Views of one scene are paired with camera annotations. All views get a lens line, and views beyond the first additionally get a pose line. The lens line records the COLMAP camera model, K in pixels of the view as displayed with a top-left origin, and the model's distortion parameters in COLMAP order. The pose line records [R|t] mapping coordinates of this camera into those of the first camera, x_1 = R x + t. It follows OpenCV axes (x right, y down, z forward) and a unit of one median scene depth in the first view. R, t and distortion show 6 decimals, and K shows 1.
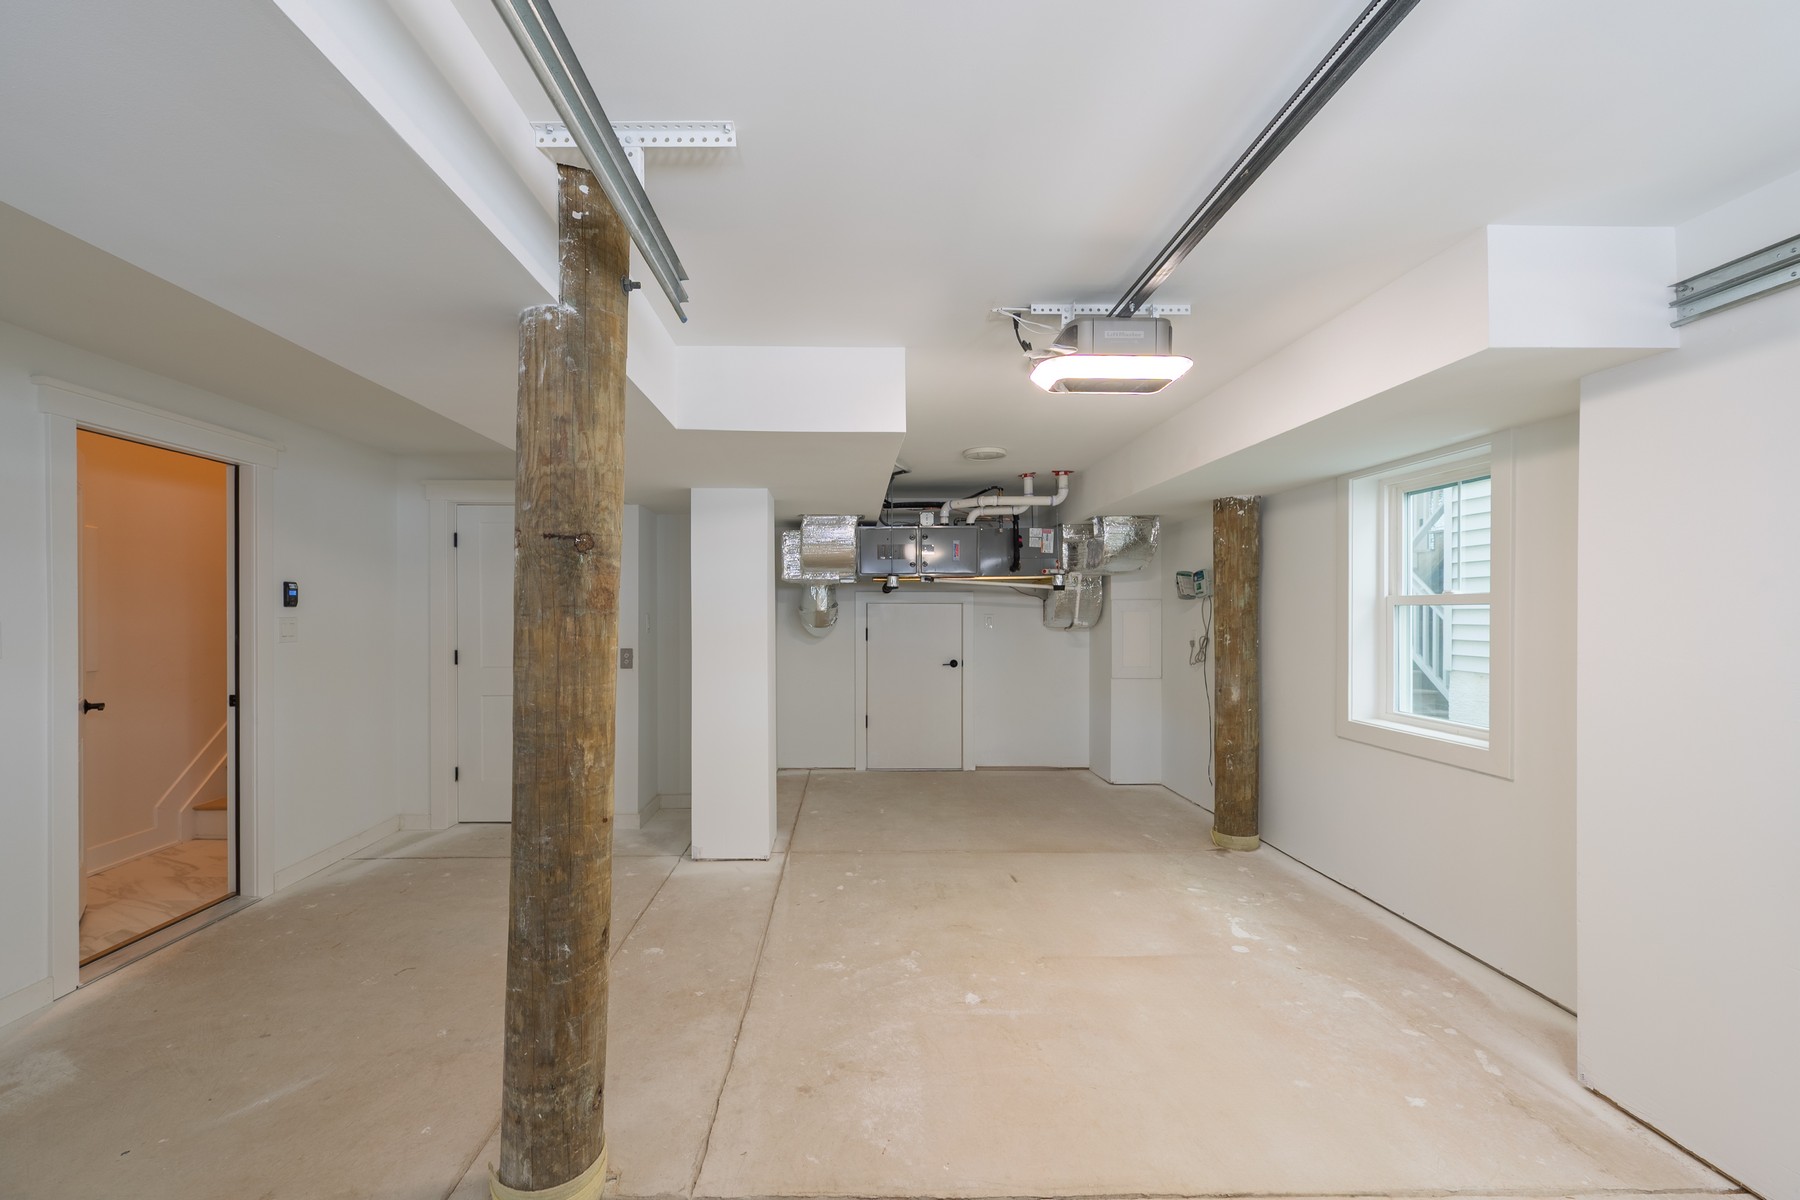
lens RADIAL K [[715.1, 0, 900.0], [0, 715.1, 600.0], [0, 0, 1]] dist [-0.000804, -0.000157]
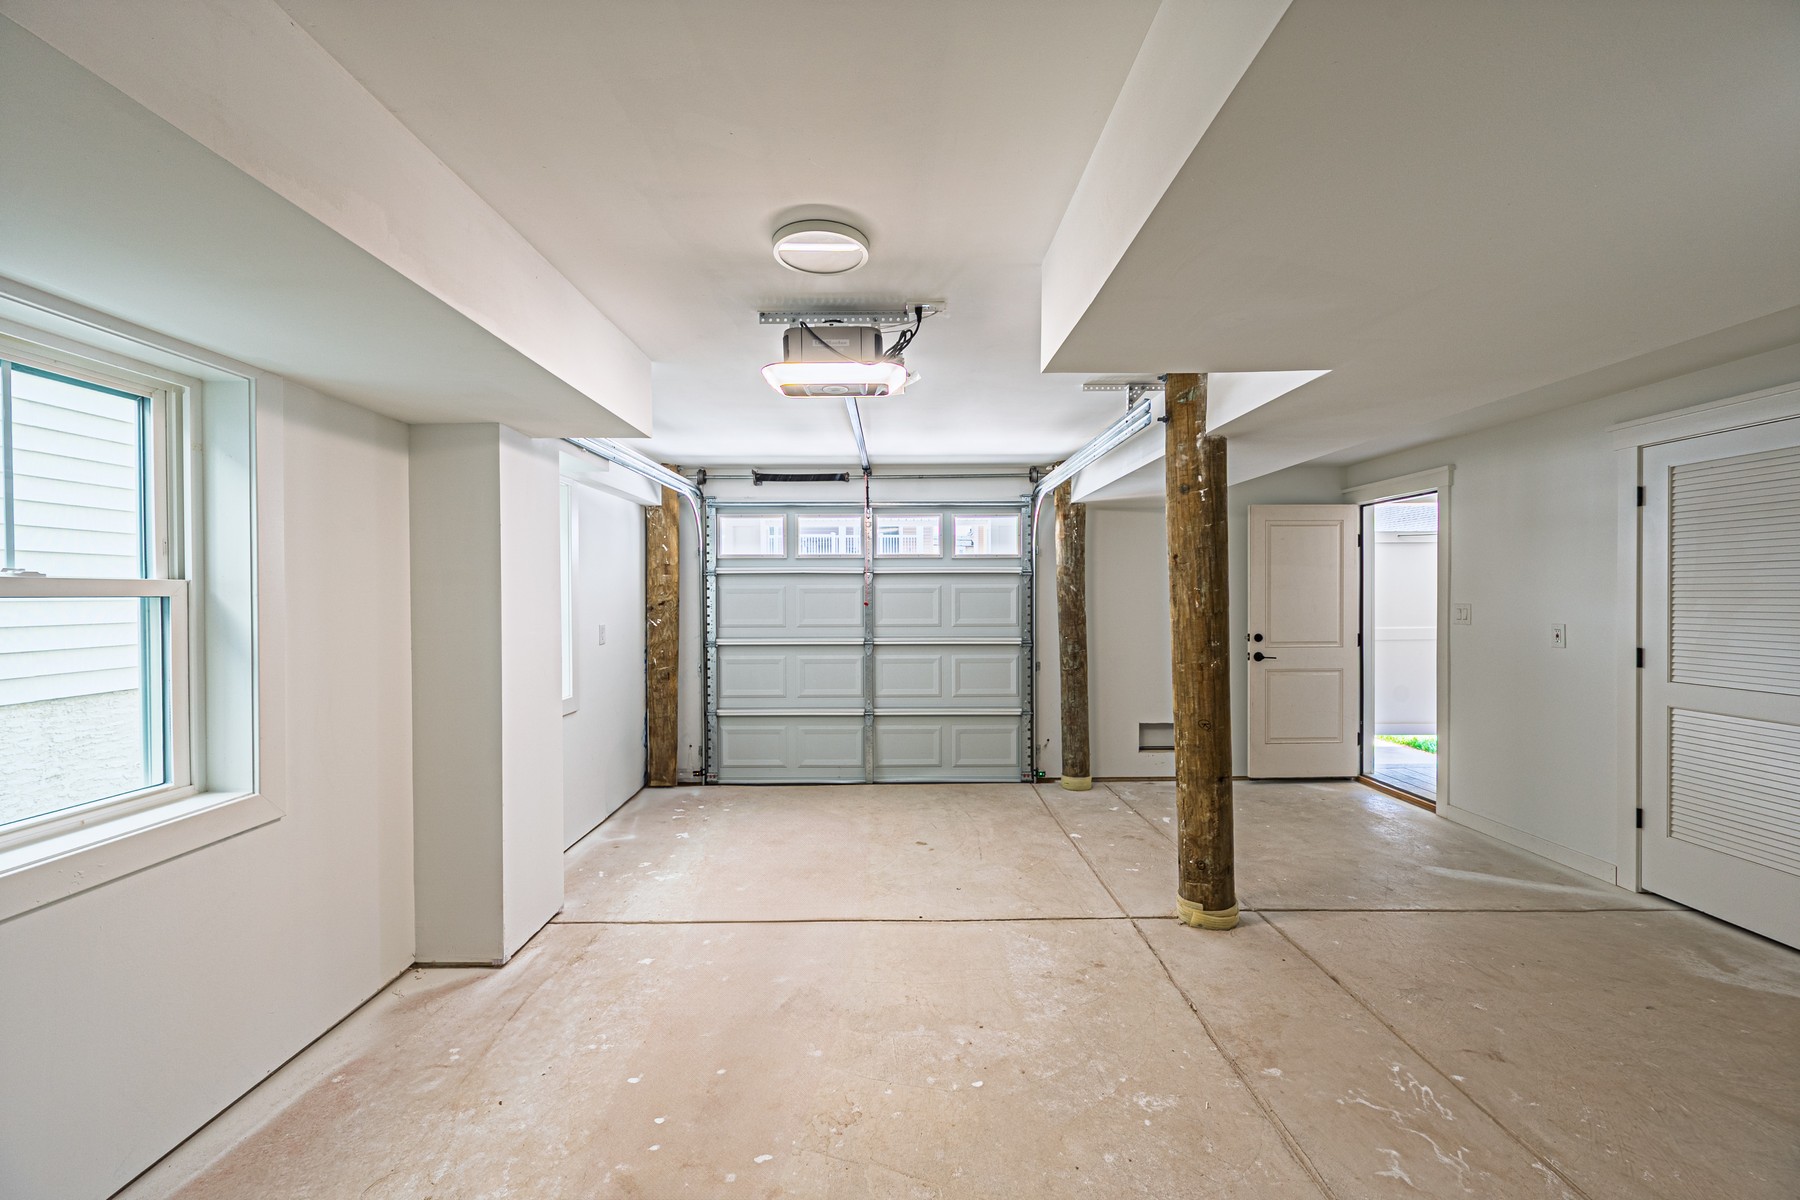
lens RADIAL K [[715.1, 0, 900.0], [0, 715.1, 600.0], [0, 0, 1]] dist [-0.000804, -0.000157]
pose [[-0.998419, 0.005443, 0.055942, 0.139234], [0.005244, 0.999979, -0.003710, 0.014179], [-0.055961, -0.003410, -0.998427, 2.090319]]
